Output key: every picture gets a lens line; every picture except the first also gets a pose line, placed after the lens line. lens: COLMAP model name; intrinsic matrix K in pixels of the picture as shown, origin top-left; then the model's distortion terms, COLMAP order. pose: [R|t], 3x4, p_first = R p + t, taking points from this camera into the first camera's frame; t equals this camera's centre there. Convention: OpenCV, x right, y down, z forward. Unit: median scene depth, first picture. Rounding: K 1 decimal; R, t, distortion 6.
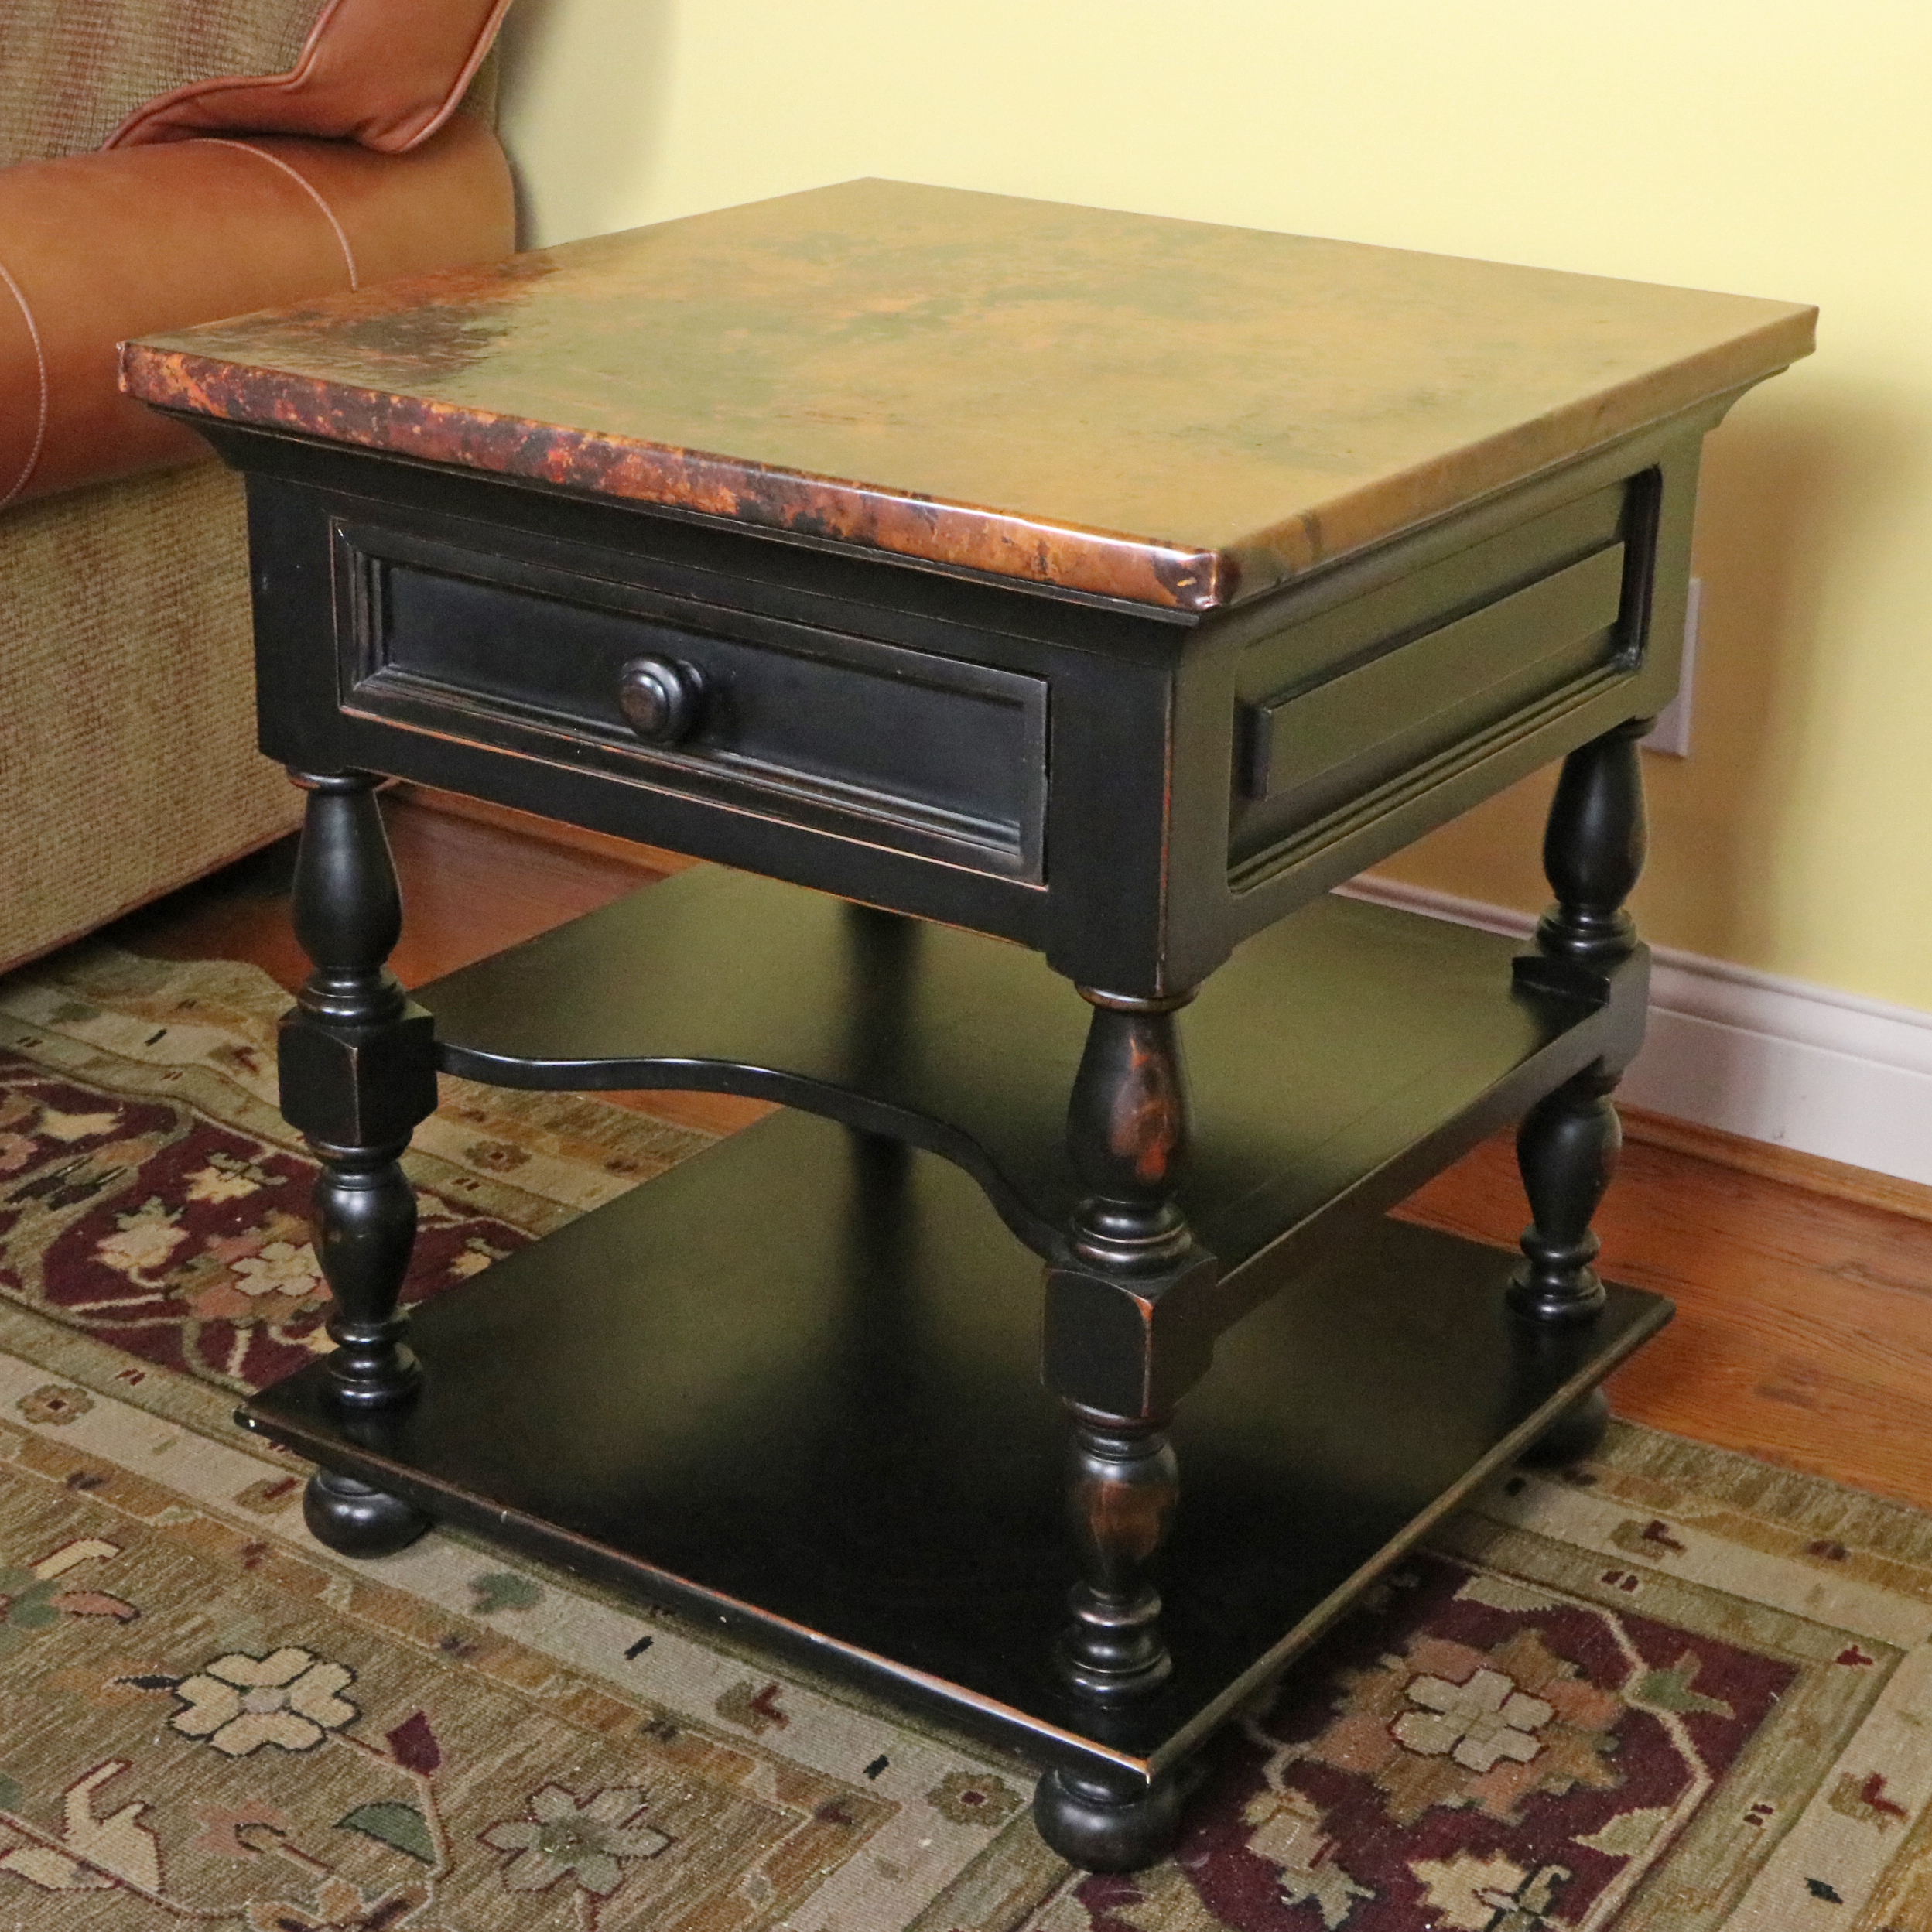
lens RADIAL K [[3631.5, 0, 969.0], [0, 3631.5, 957.6], [0, 0, 1]] dist [-0.014115, 0.000000]
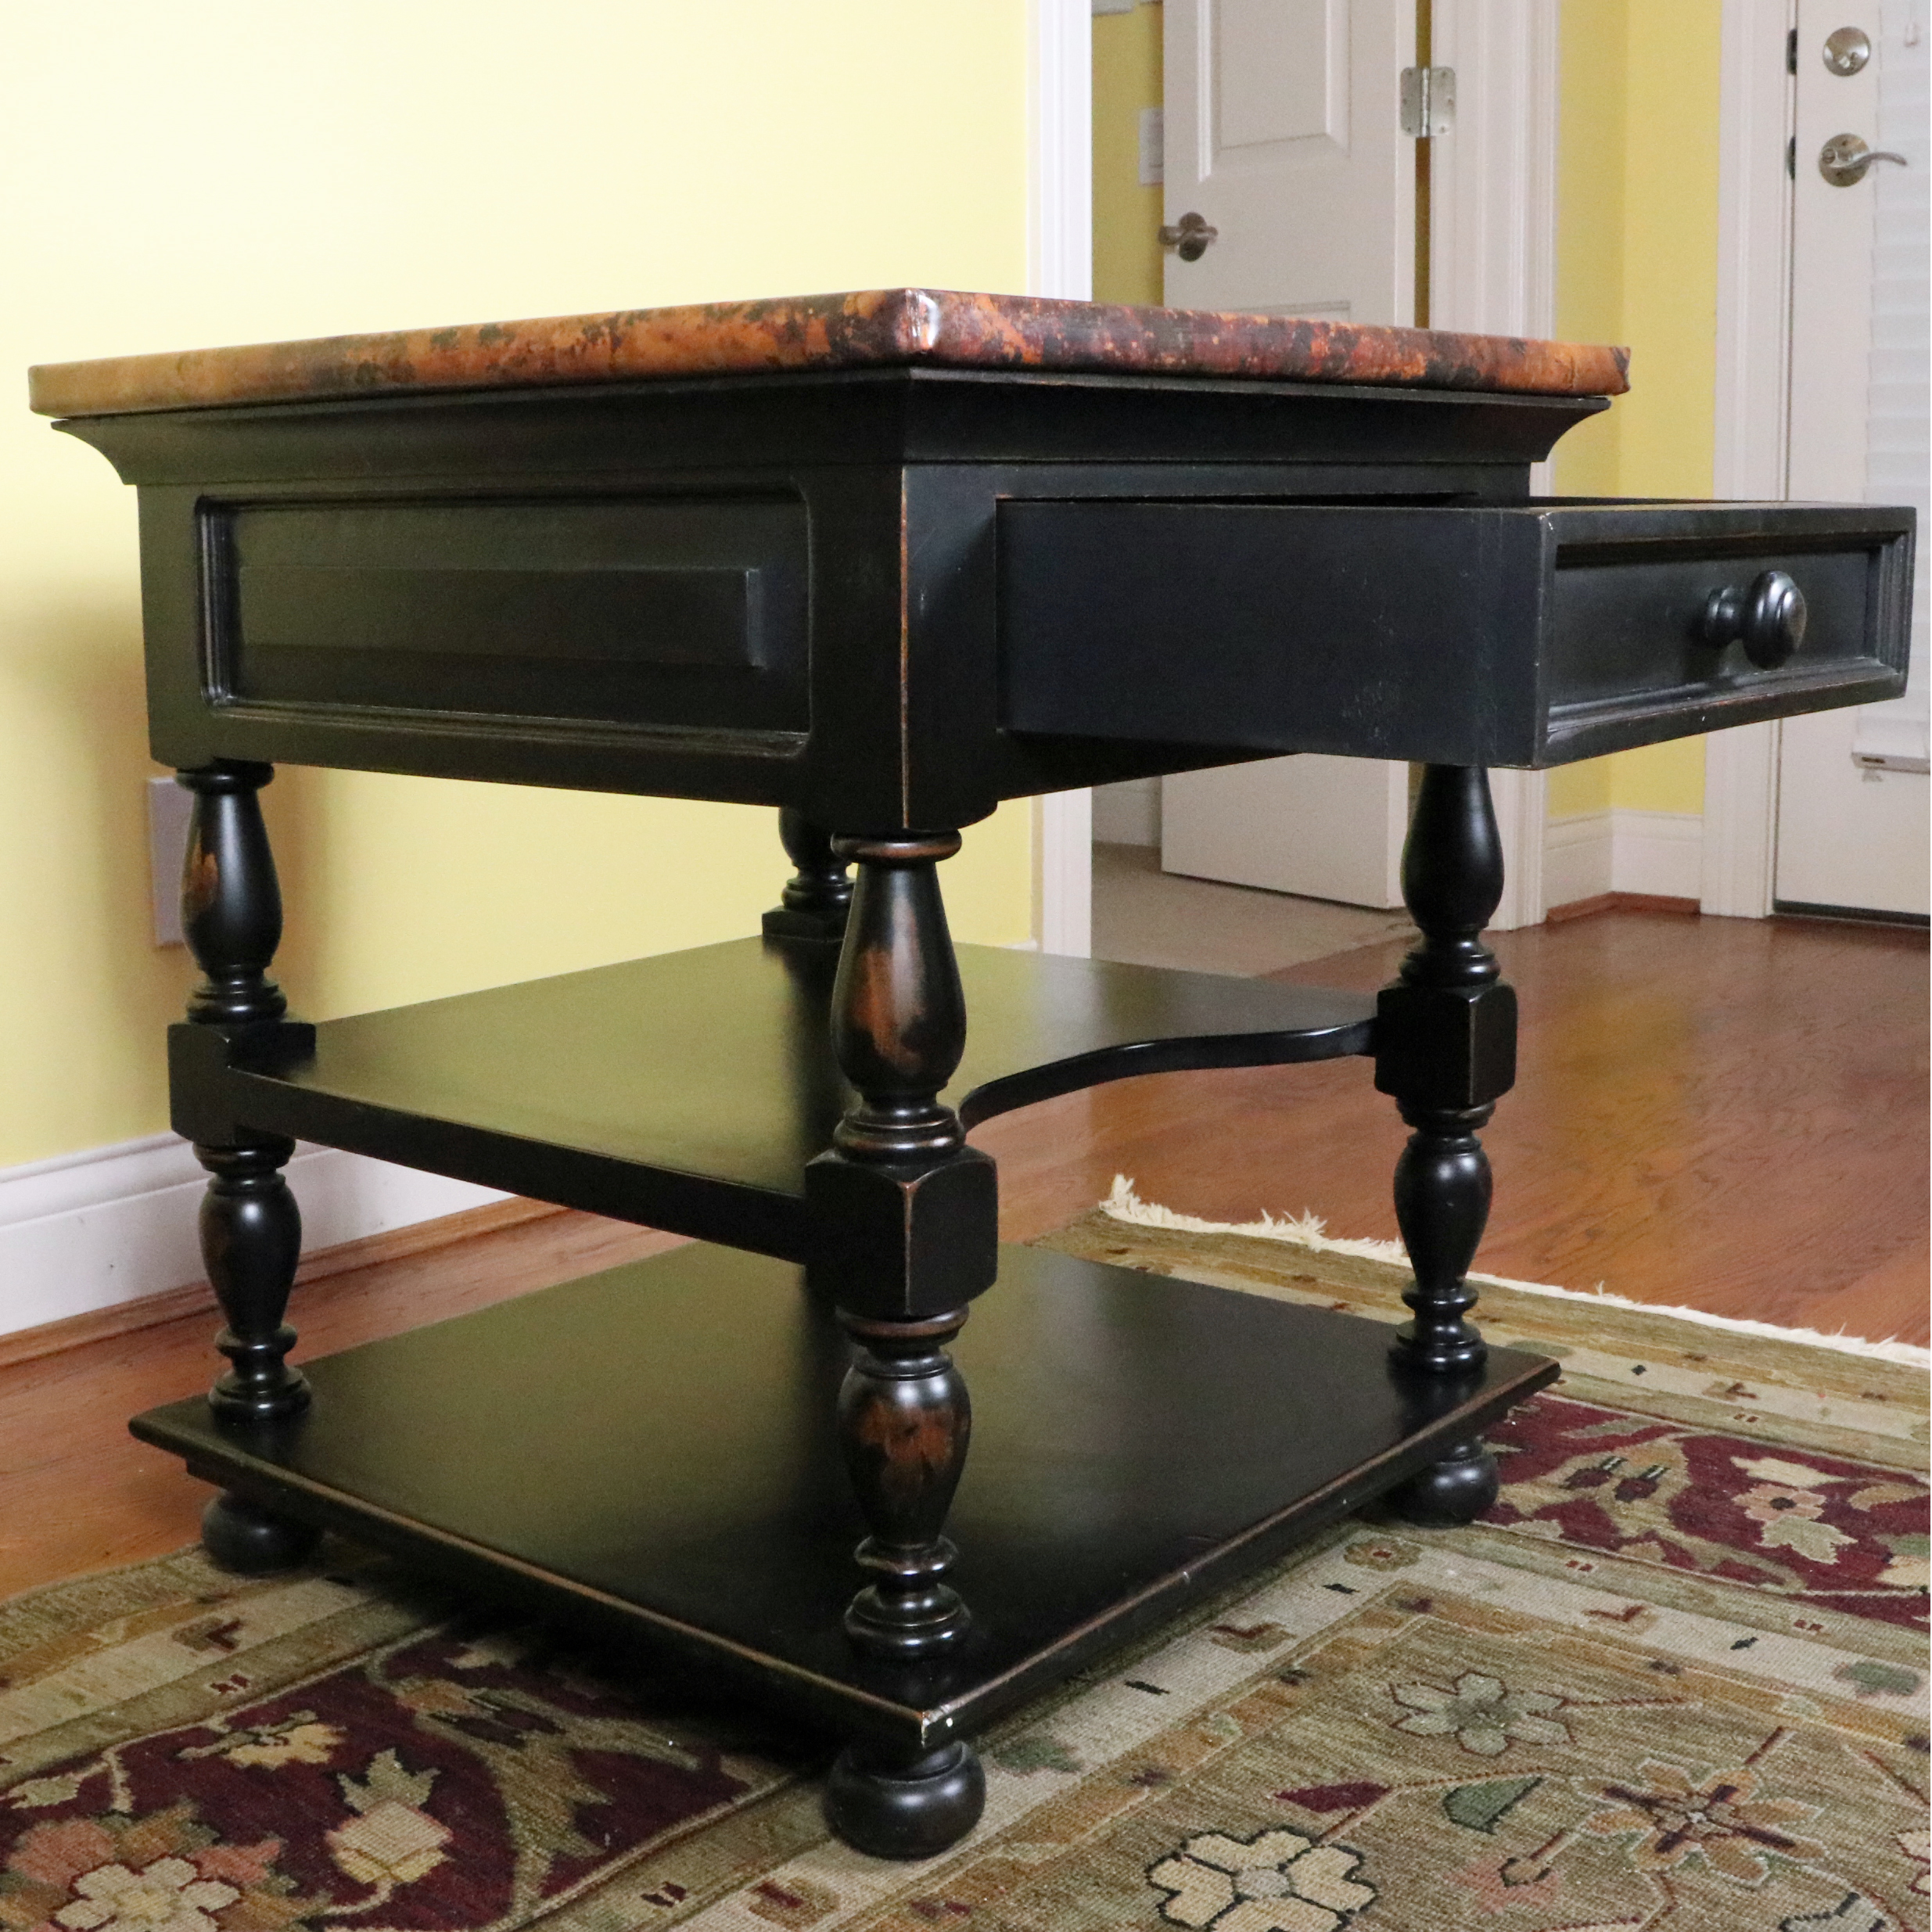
lens RADIAL K [[2651.0, 0, 983.4], [0, 2651.0, 877.2], [0, 0, 1]] dist [-0.133206, 0.000000]
pose [[0.069885, -0.163503, 0.984064, -0.779549], [0.377496, 0.917450, 0.125626, -0.114626], [-0.923370, 0.362701, 0.125838, 0.928062]]
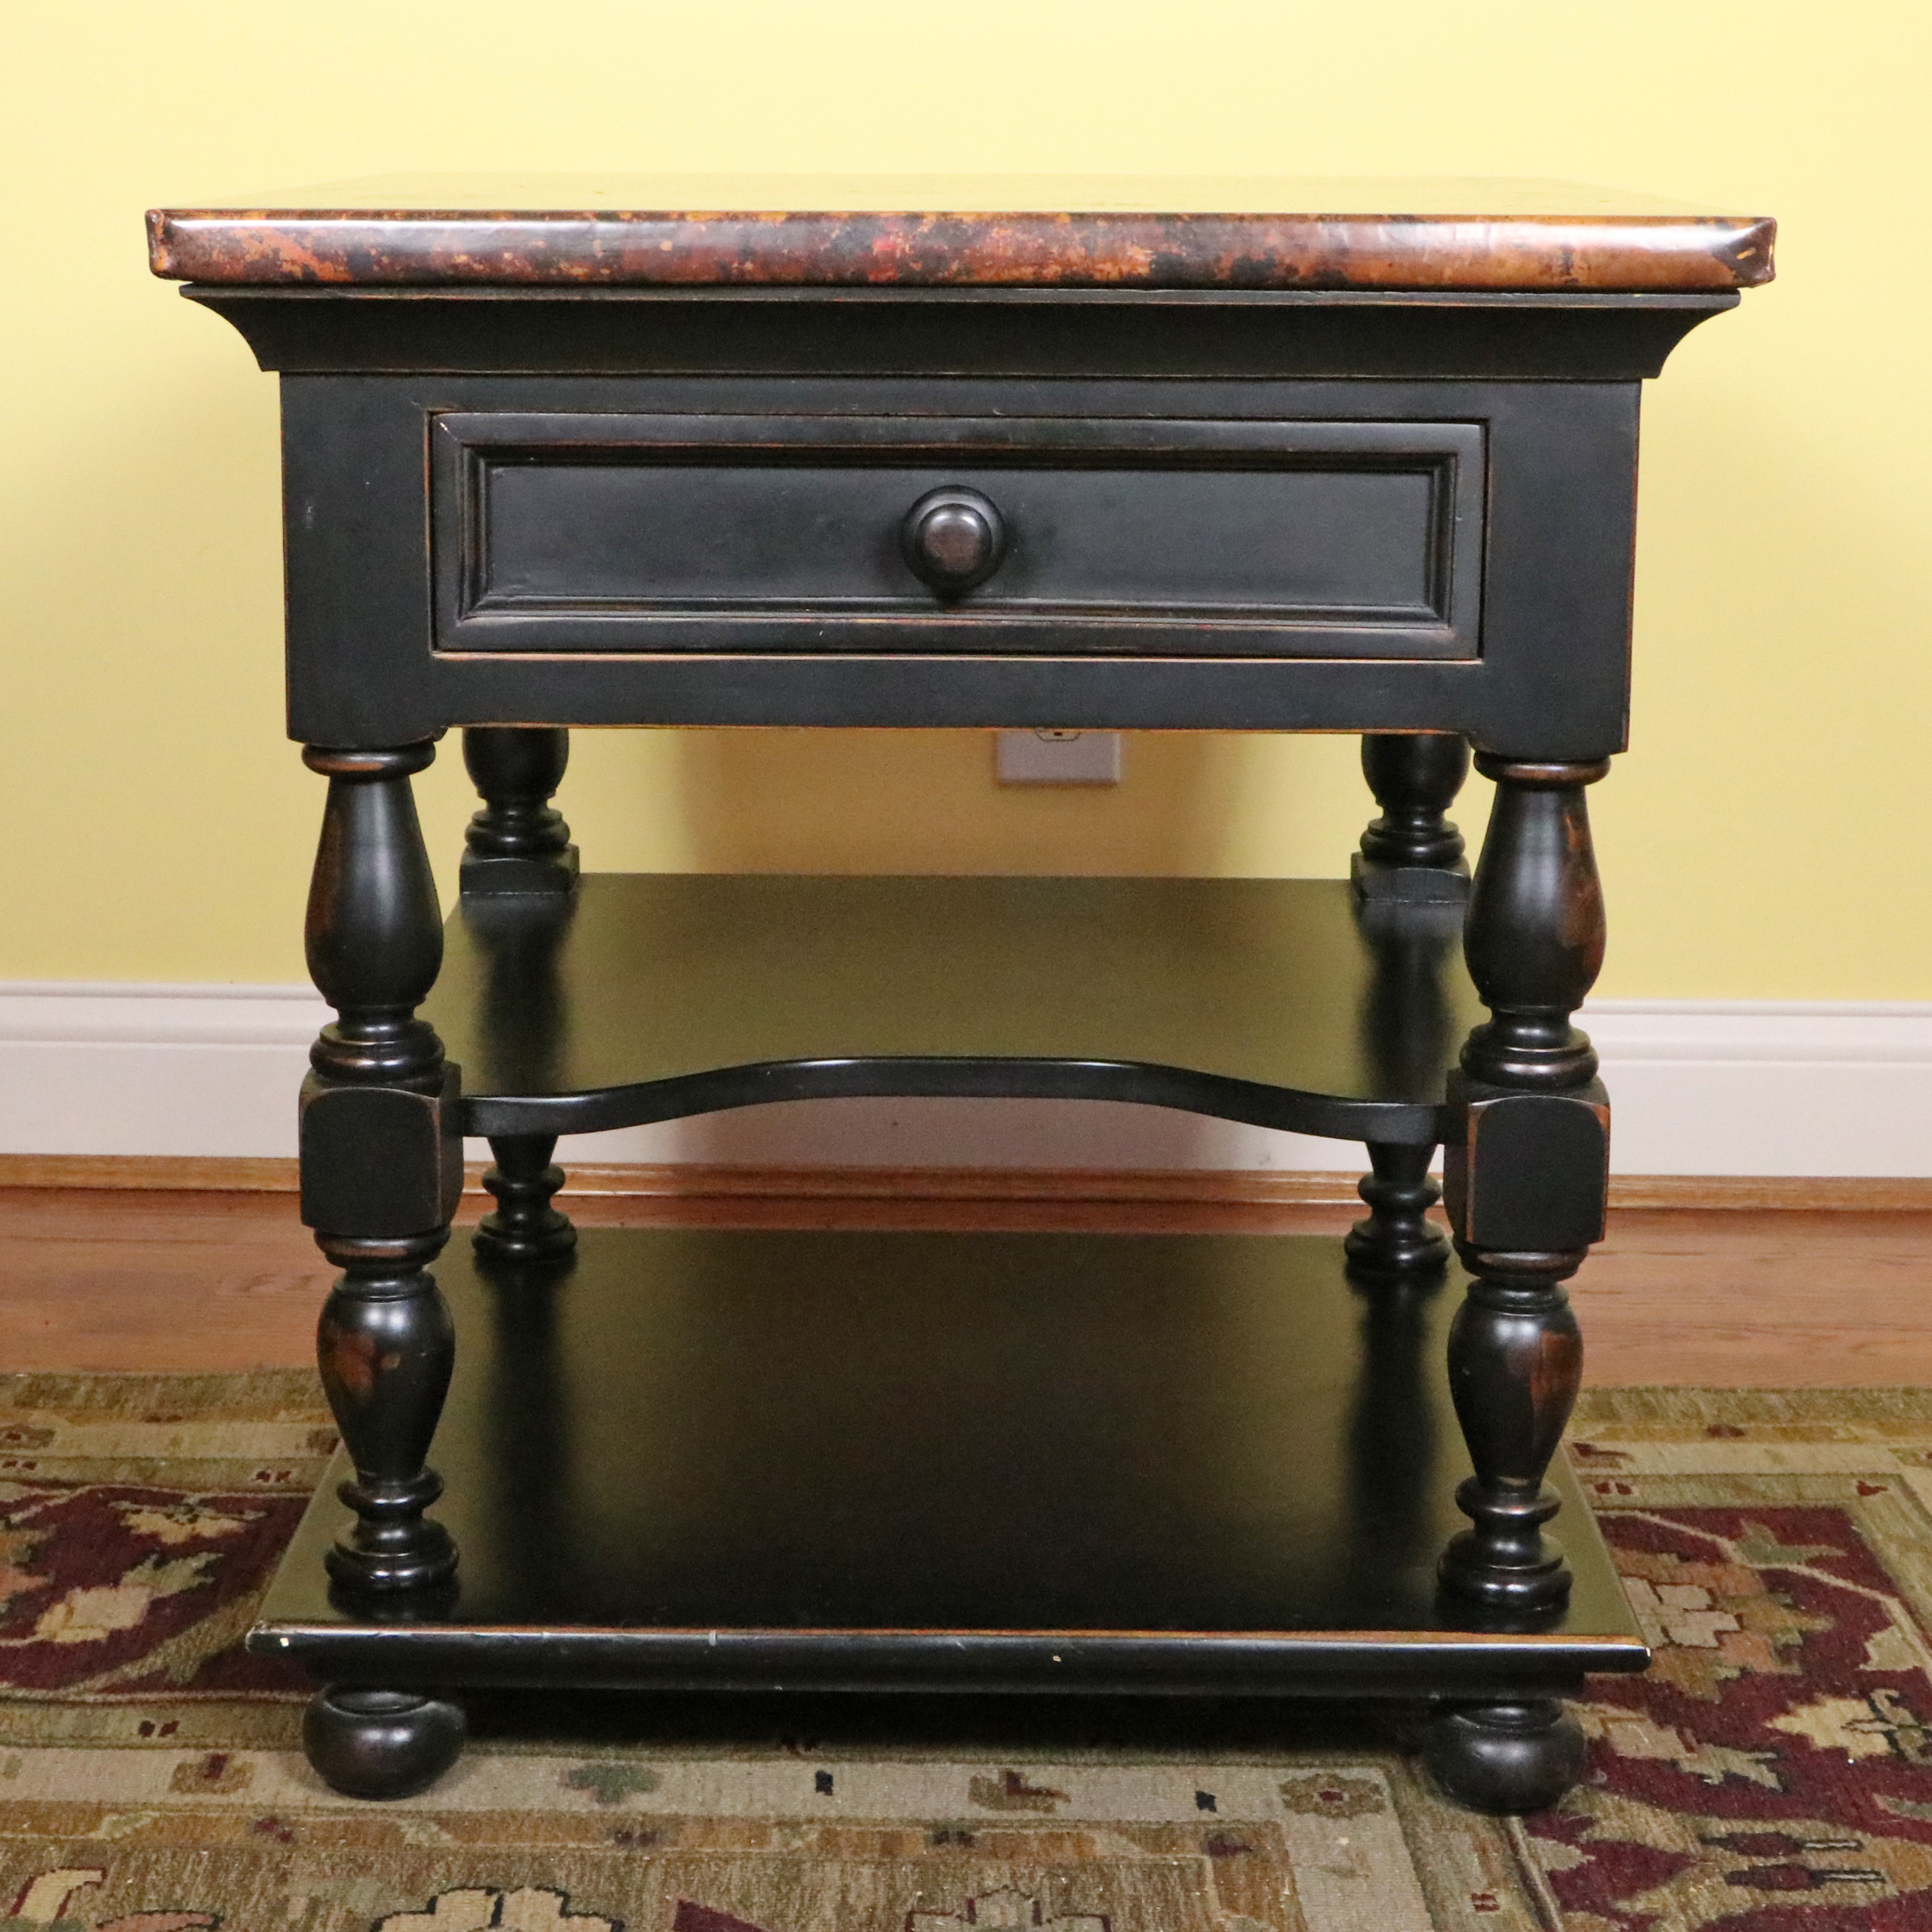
lens RADIAL K [[3936.8, 0, 961.7], [0, 3936.8, 971.7], [0, 0, 1]] dist [-0.018297, 0.000000]
pose [[0.828484, -0.134595, 0.543598, -0.556084], [0.213944, 0.973130, -0.085119, 0.099319], [-0.517535, 0.186819, 0.835019, 0.217068]]
